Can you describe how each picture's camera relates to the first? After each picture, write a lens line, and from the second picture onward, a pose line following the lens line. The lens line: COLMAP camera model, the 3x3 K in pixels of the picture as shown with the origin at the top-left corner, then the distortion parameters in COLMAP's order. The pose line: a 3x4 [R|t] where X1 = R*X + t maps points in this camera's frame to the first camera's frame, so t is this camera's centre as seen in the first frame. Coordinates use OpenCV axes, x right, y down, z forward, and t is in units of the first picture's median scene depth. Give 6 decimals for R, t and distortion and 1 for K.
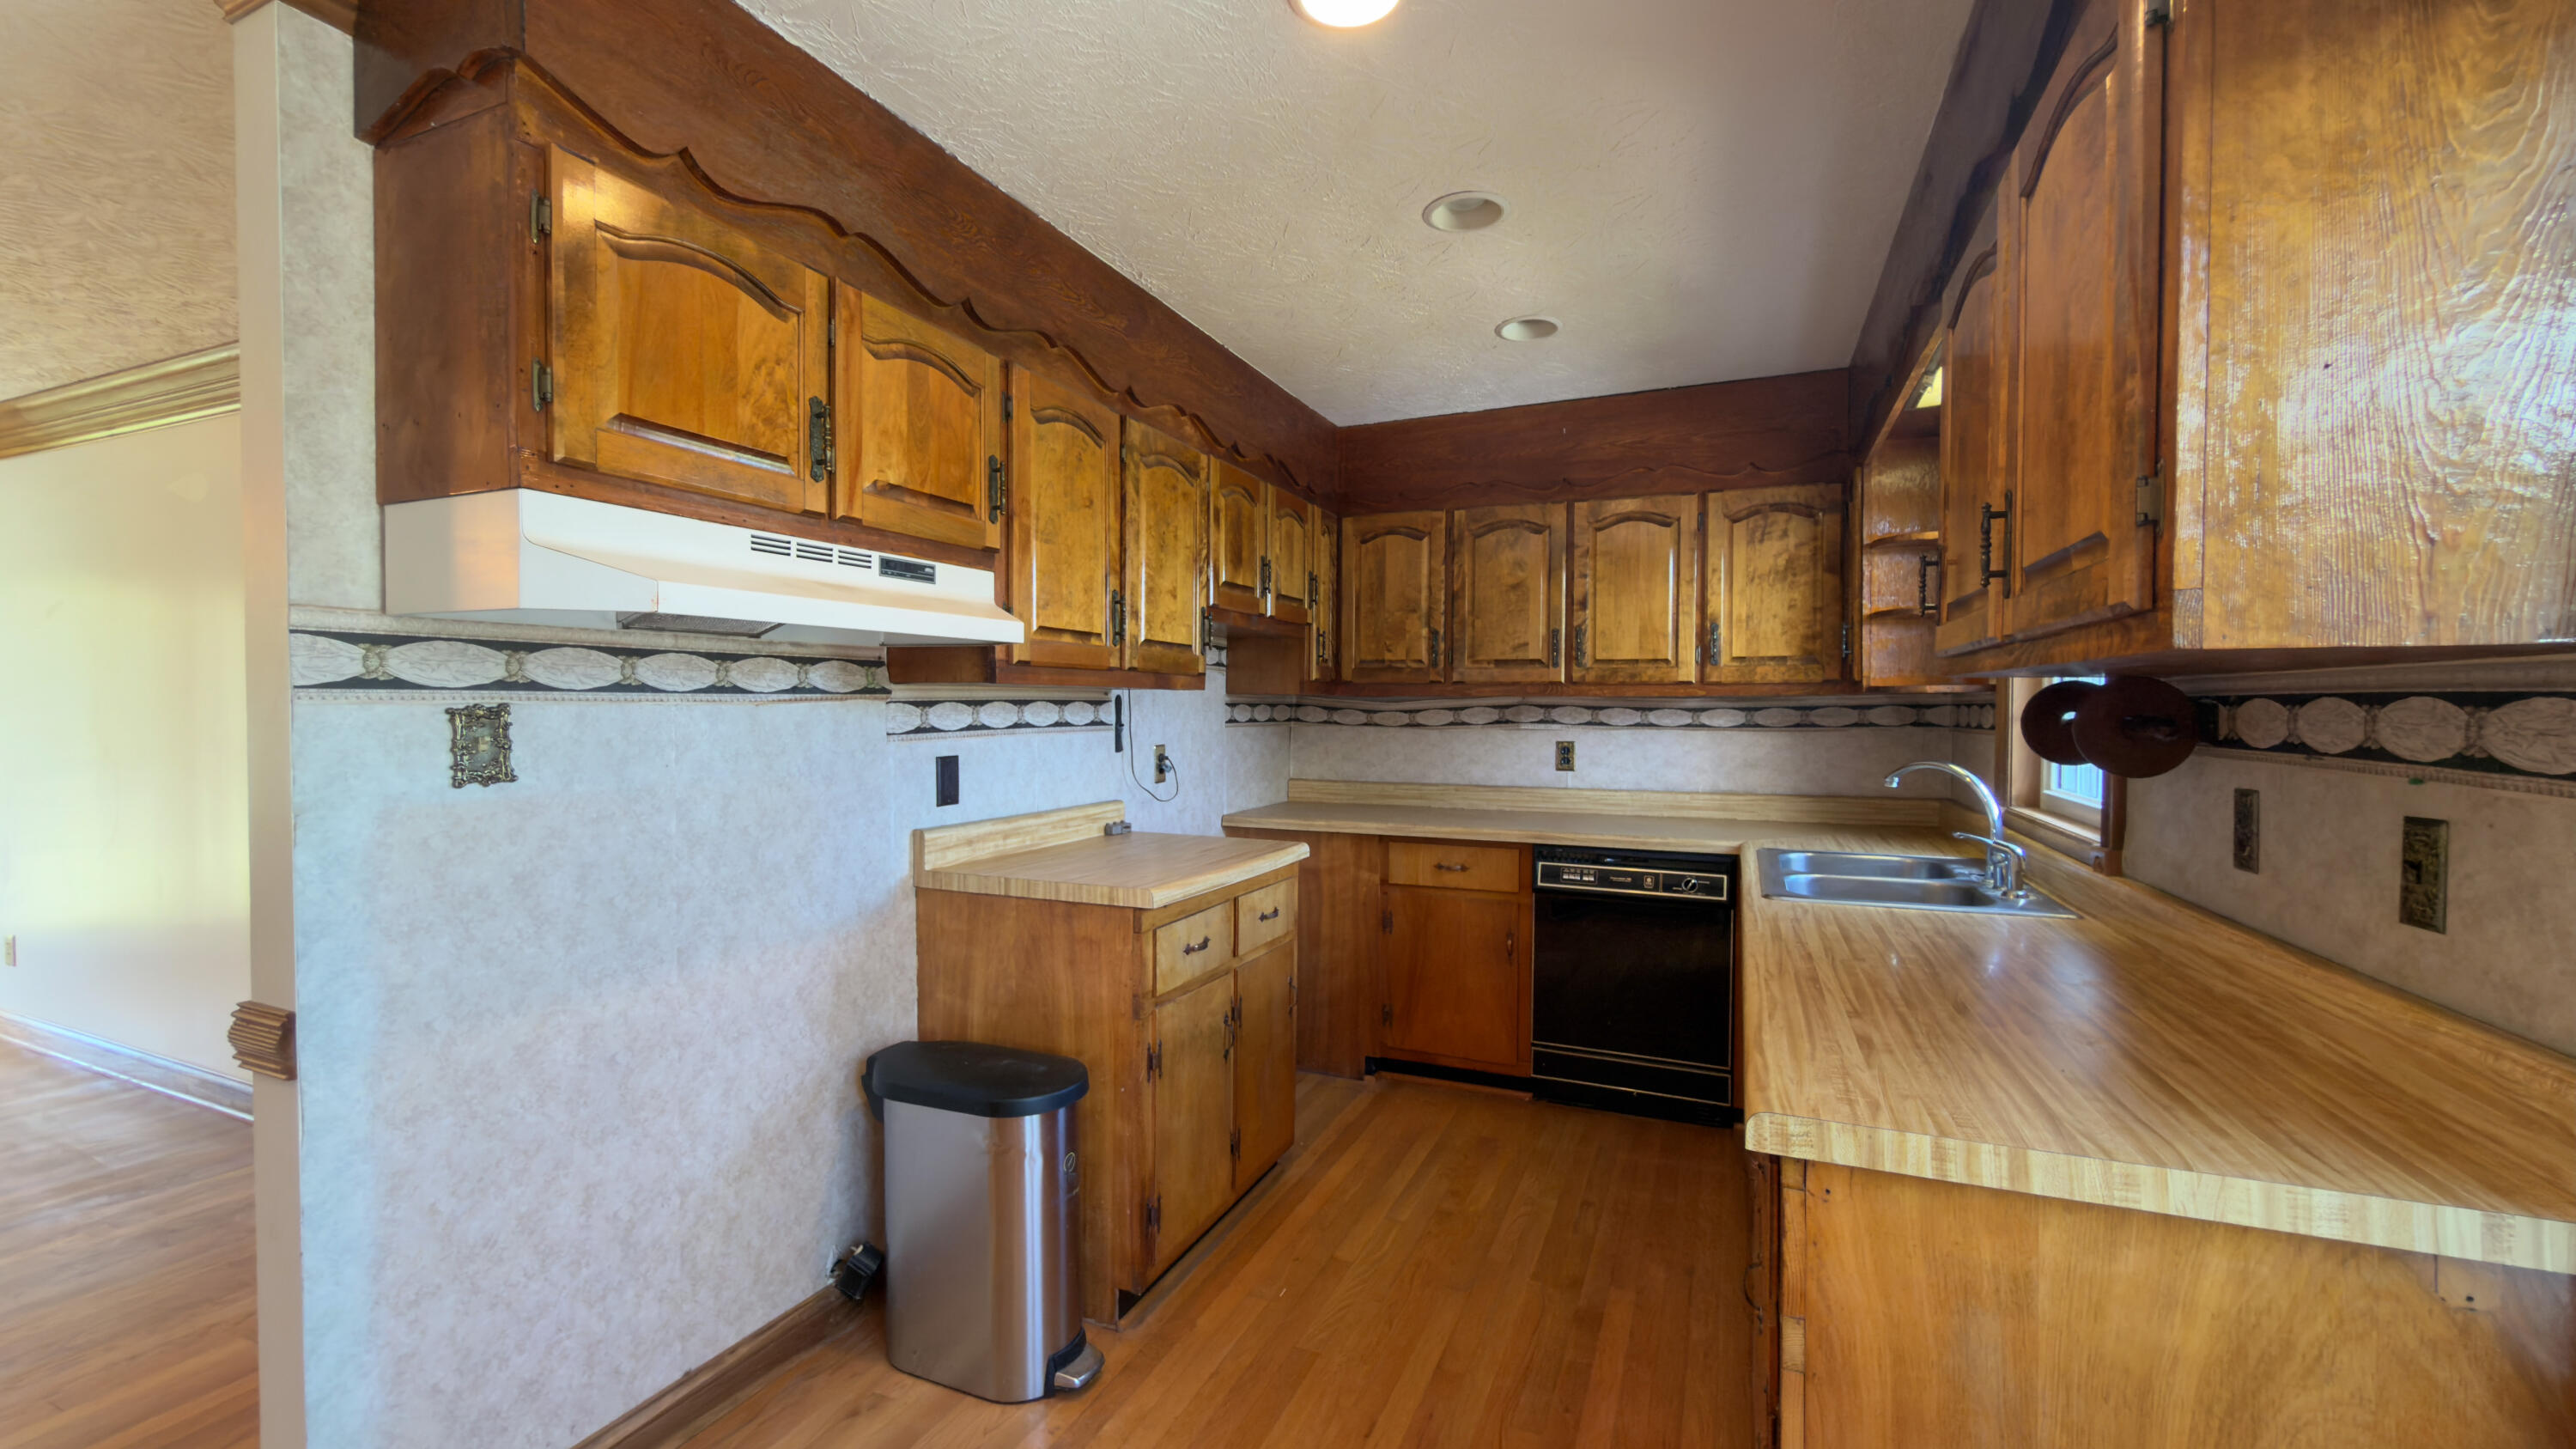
lens RADIAL K [[1032.8, 0, 1283.0], [0, 1032.8, 729.6], [0, 0, 1]] dist [0.000524, 0.000002]
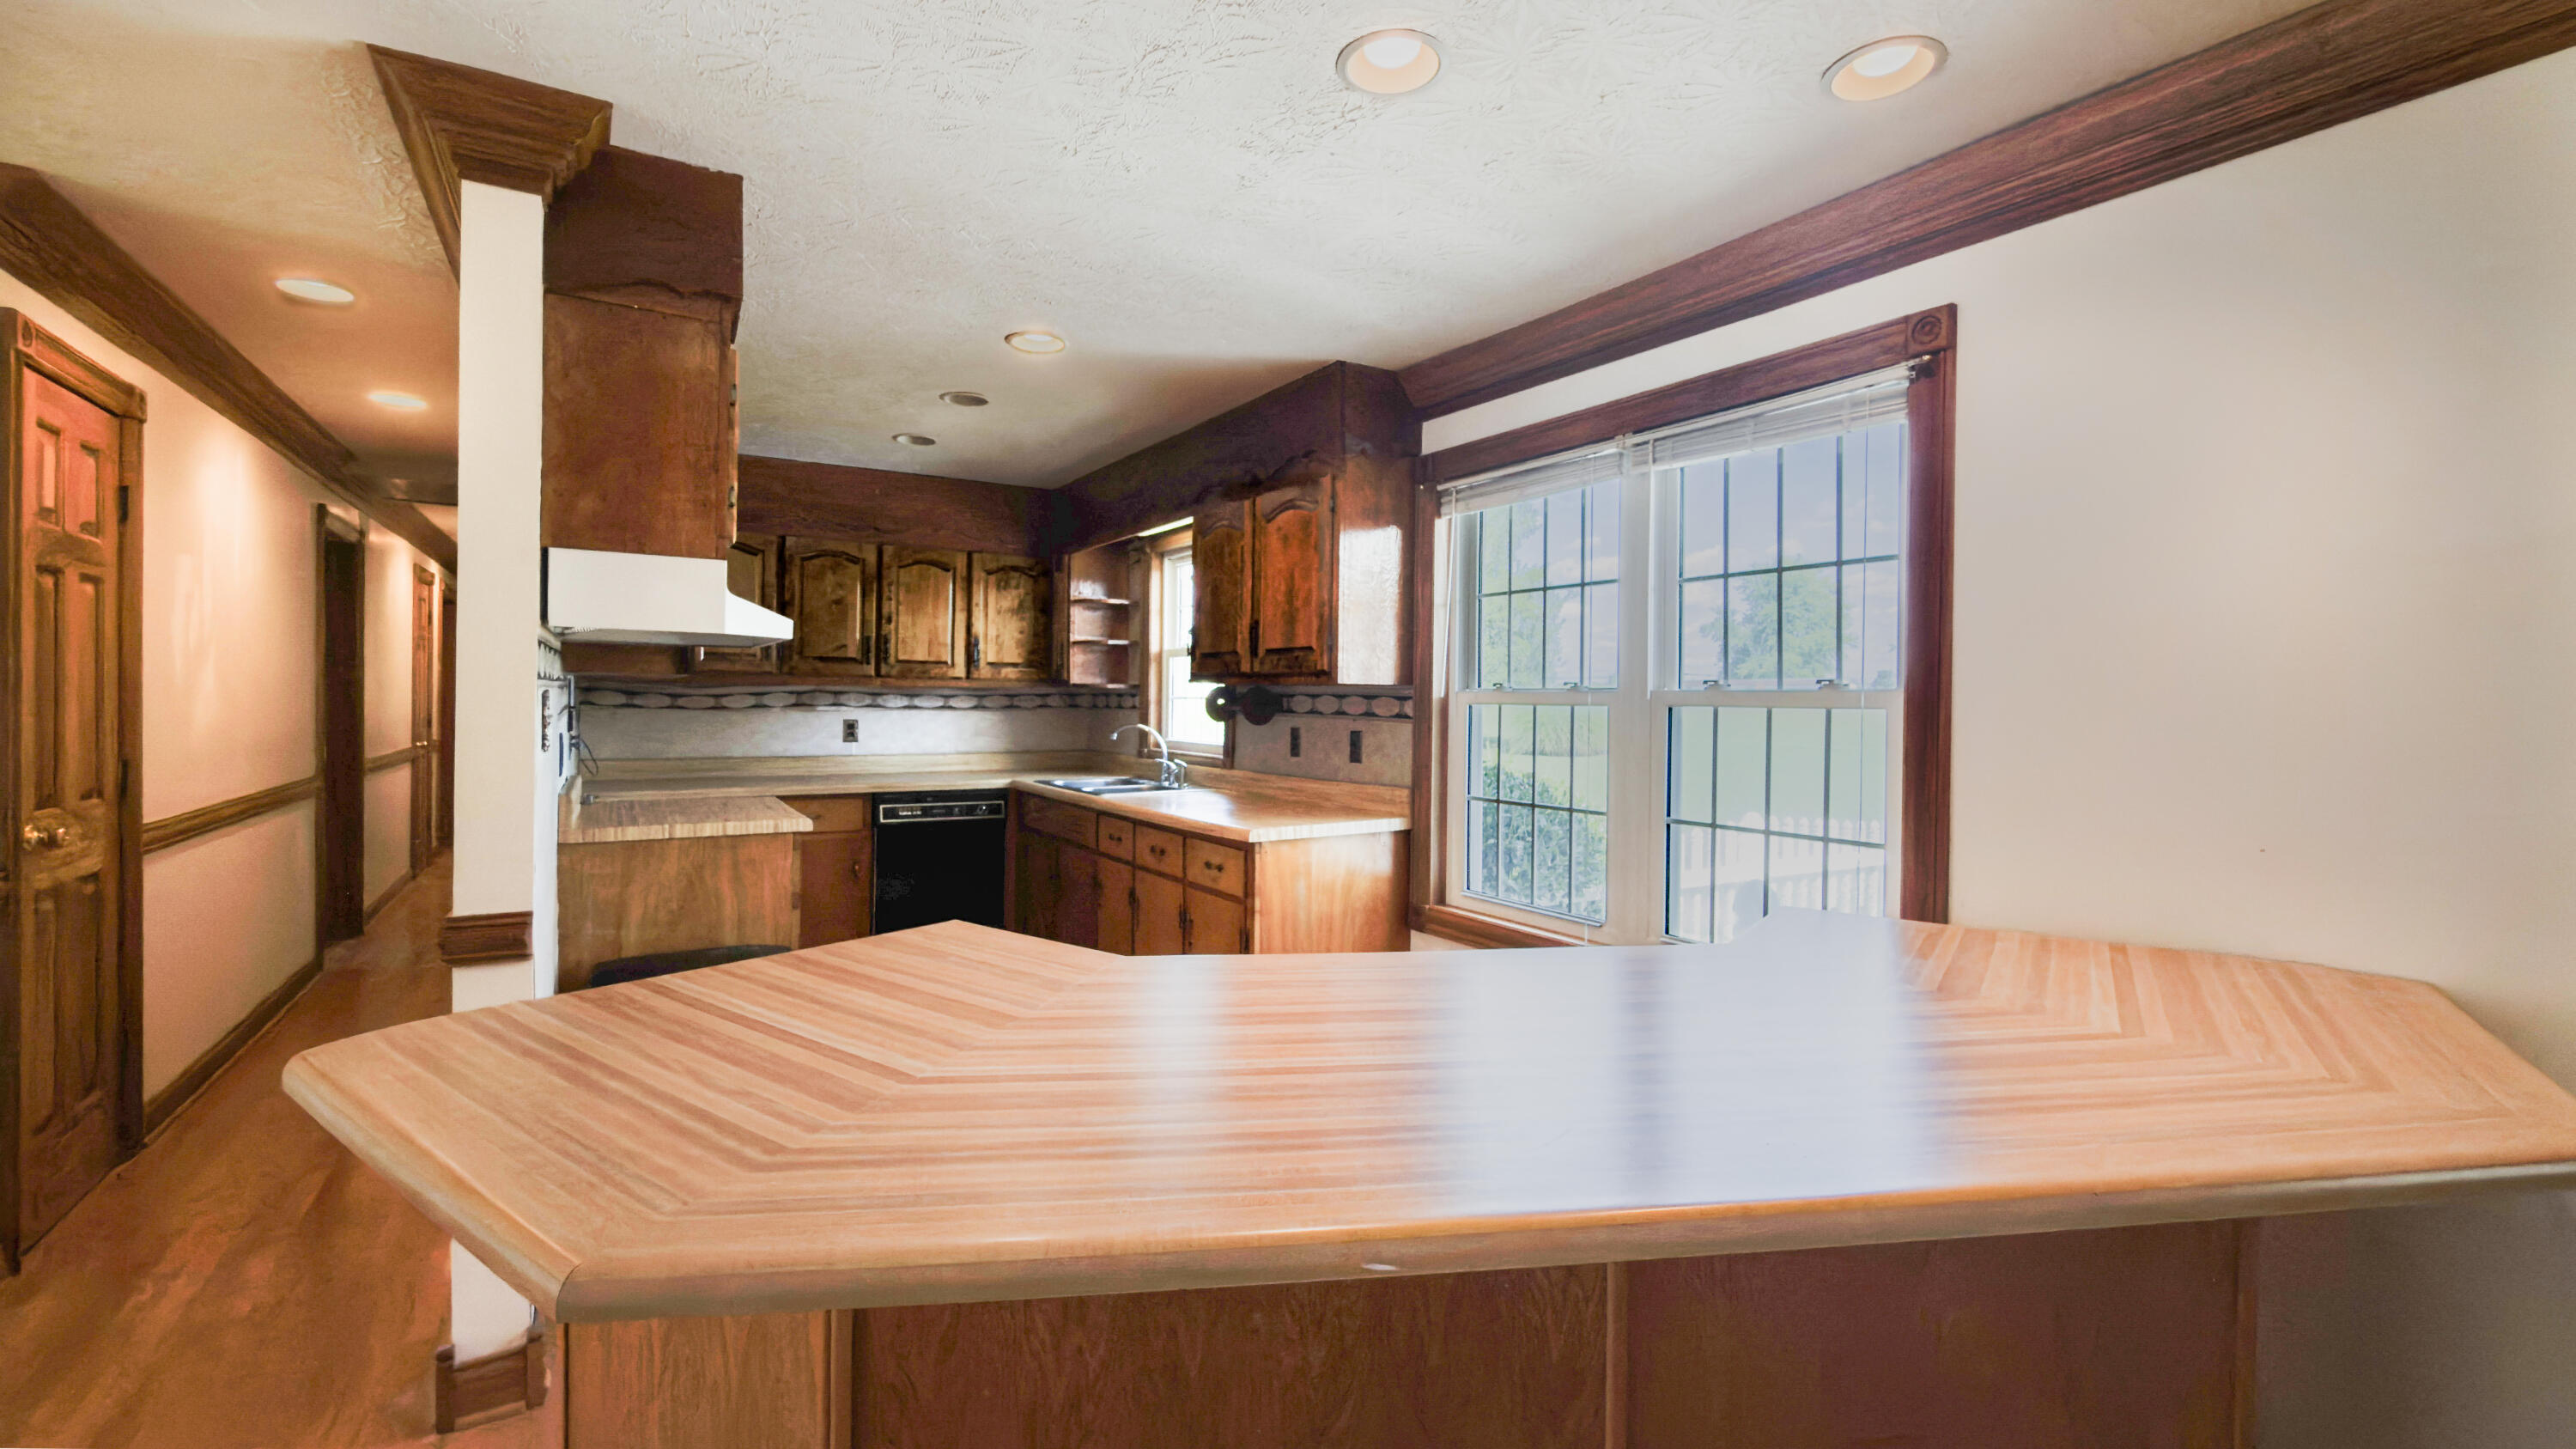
lens RADIAL K [[1072.5, 0, 1288.0], [0, 1072.5, 724.5], [0, 0, 1]] dist [0.000282, -0.000042]
pose [[0.564703, -0.015887, 0.825141, -0.618085], [0.008165, 0.999873, 0.013663, 0.003954], [-0.825254, -0.000978, 0.564761, -0.262981]]
